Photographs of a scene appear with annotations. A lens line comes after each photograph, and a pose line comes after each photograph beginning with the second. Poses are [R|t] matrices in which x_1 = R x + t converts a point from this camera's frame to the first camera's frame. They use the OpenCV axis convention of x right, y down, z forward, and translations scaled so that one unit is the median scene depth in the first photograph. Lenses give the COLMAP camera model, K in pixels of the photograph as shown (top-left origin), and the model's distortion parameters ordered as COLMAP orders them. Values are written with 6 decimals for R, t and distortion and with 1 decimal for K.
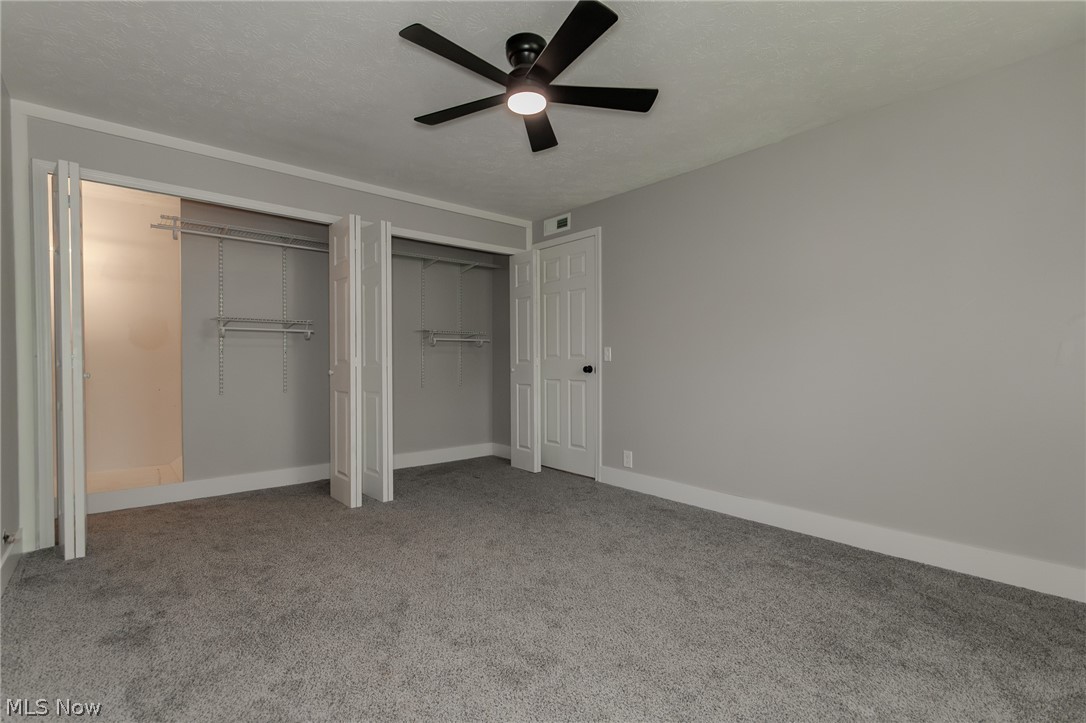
lens RADIAL K [[513.5, 0, 543.0], [0, 513.5, 361.5], [0, 0, 1]] dist [0.000890, -0.000034]
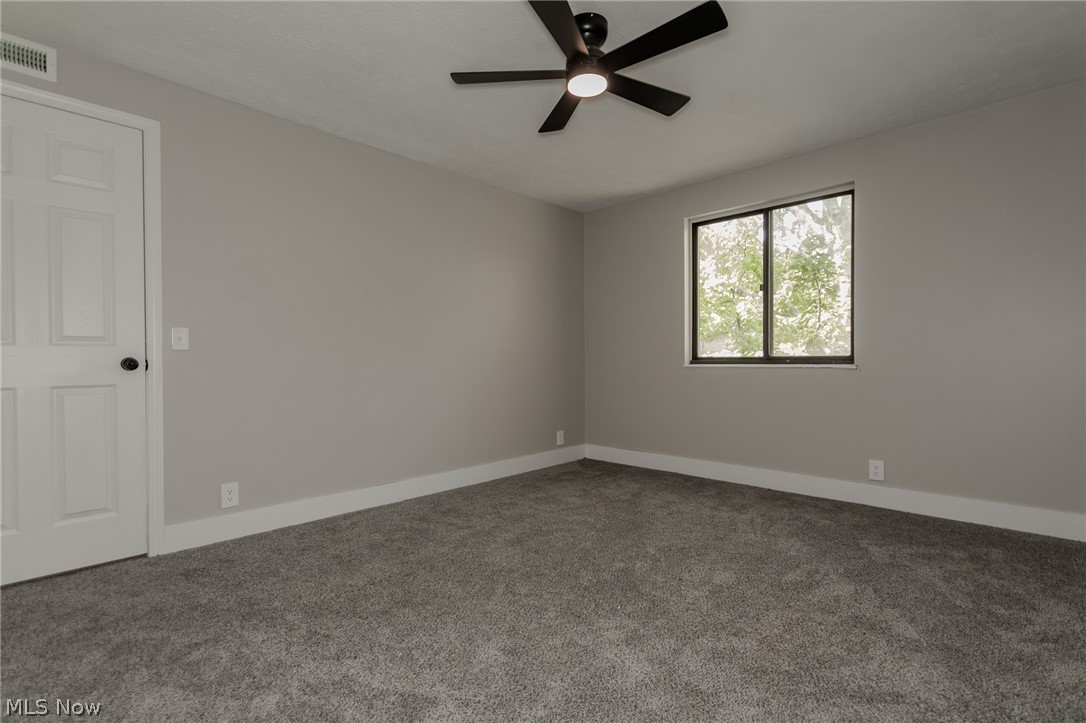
lens RADIAL K [[513.5, 0, 543.0], [0, 513.5, 361.5], [0, 0, 1]] dist [0.000890, -0.000034]
pose [[-0.102089, -0.000569, 0.994775, -0.643337], [-0.003653, 0.999993, 0.000197, 0.013090], [-0.994769, -0.003614, -0.102090, 0.767116]]
